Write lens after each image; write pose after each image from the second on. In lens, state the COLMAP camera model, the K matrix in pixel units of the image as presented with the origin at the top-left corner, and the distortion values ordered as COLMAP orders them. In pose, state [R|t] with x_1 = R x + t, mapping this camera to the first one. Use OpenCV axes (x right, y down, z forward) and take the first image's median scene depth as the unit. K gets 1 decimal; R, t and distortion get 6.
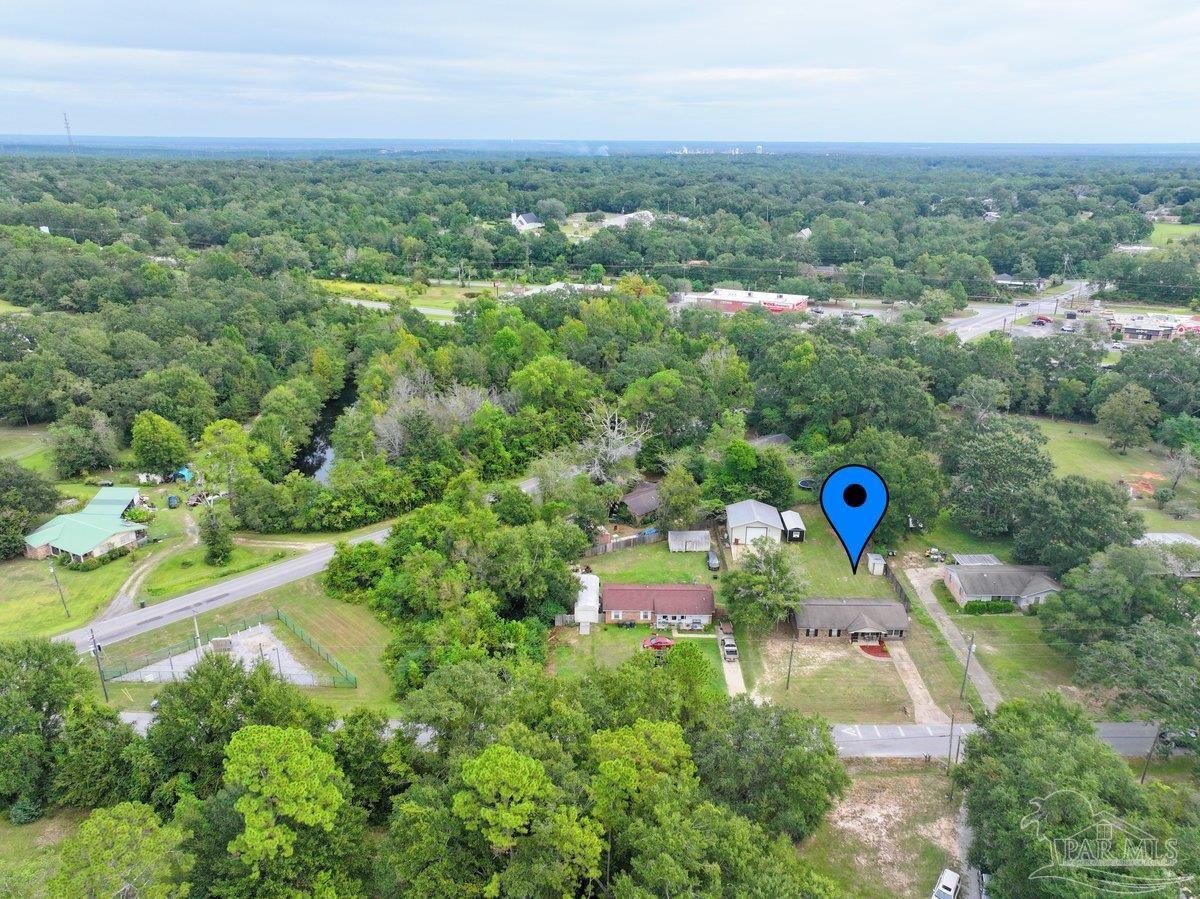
lens RADIAL K [[843.9, 0, 600.0], [0, 843.9, 449.5], [0, 0, 1]] dist [0.002379, 0.005563]
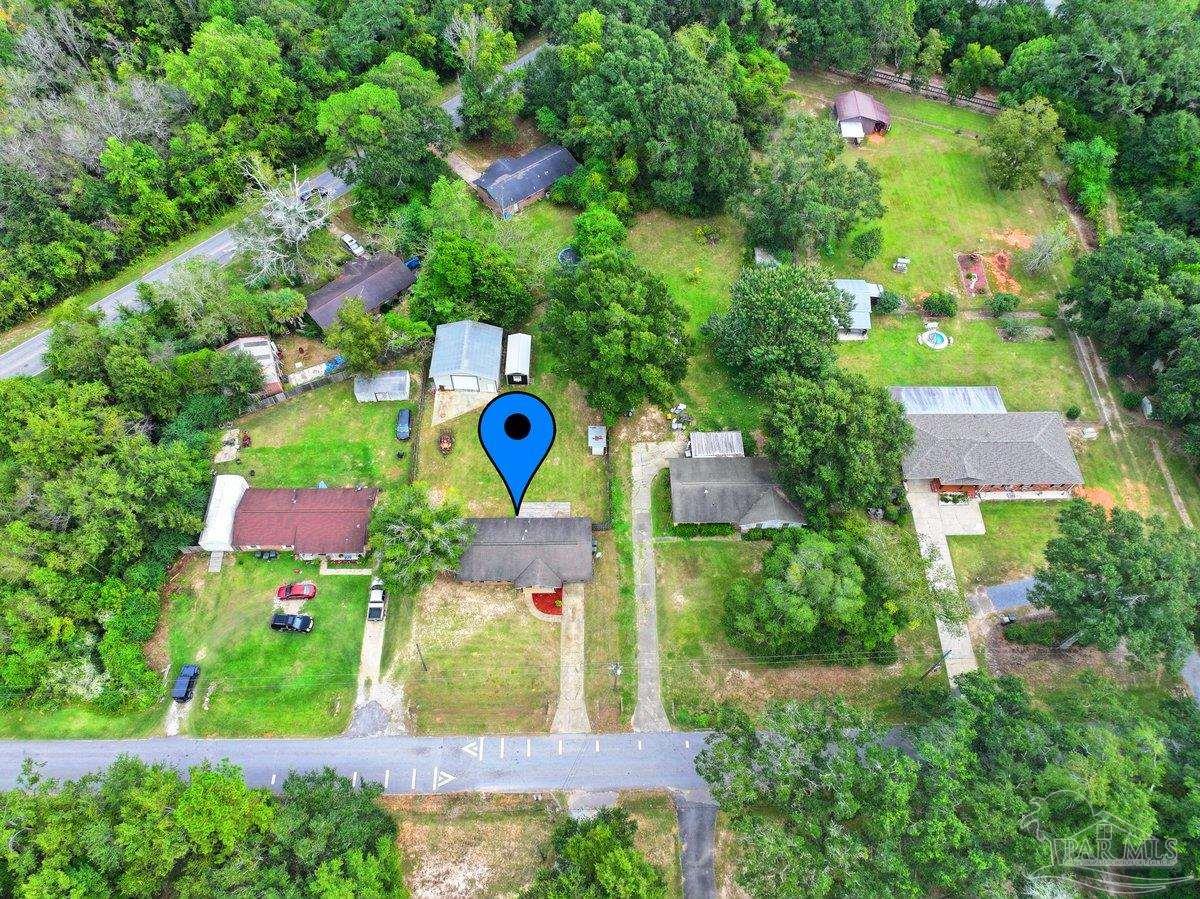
lens RADIAL K [[843.9, 0, 600.0], [0, 843.9, 449.5], [0, 0, 1]] dist [0.002379, 0.005563]
pose [[0.999557, -0.016687, 0.024659, 0.340725], [-0.001379, 0.801351, 0.598192, -0.374769], [-0.029742, -0.597961, 0.800973, 0.384700]]
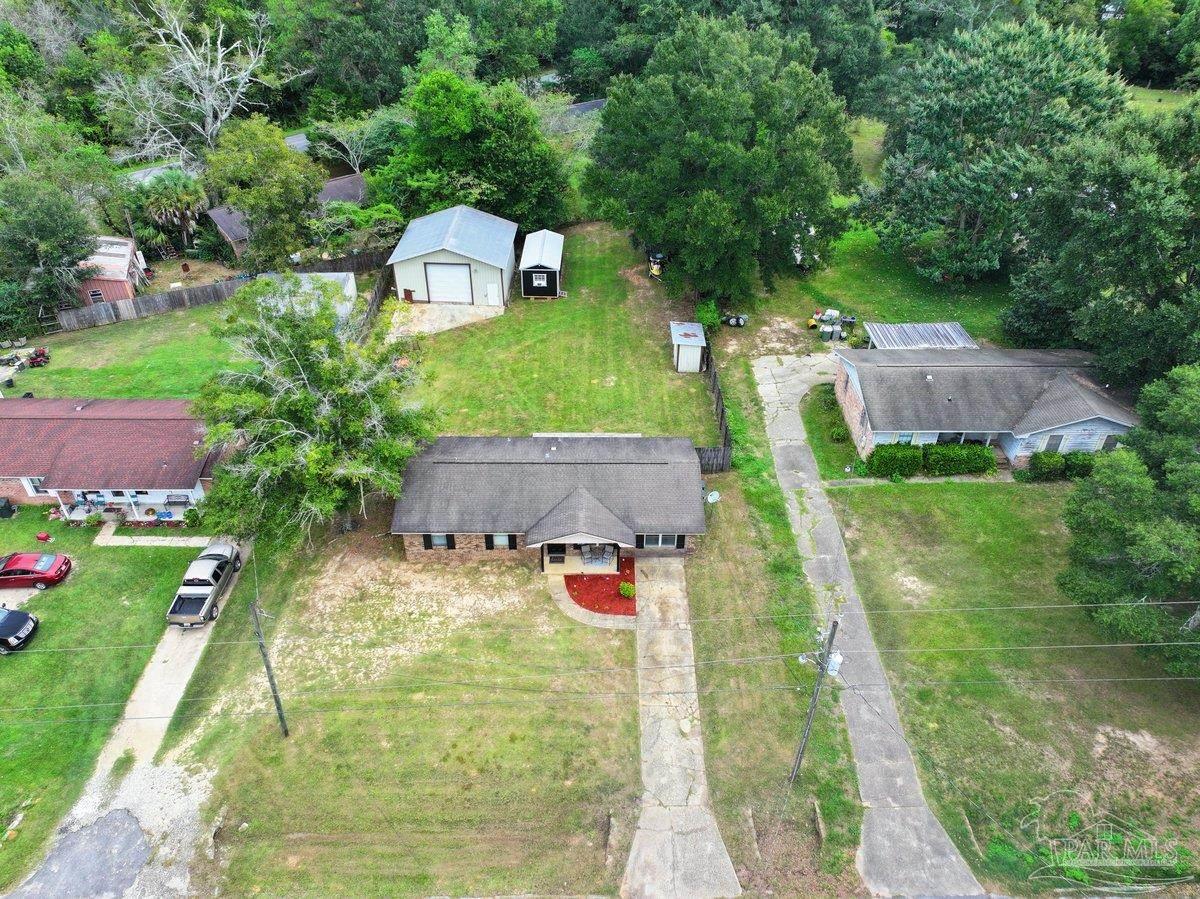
lens RADIAL K [[843.9, 0, 600.0], [0, 843.9, 449.5], [0, 0, 1]] dist [0.002379, 0.005563]
pose [[0.999792, -0.005886, 0.019537, 0.301379], [0.000314, 0.961811, 0.273715, 0.075416], [-0.020402, -0.273651, 0.961613, 0.630384]]
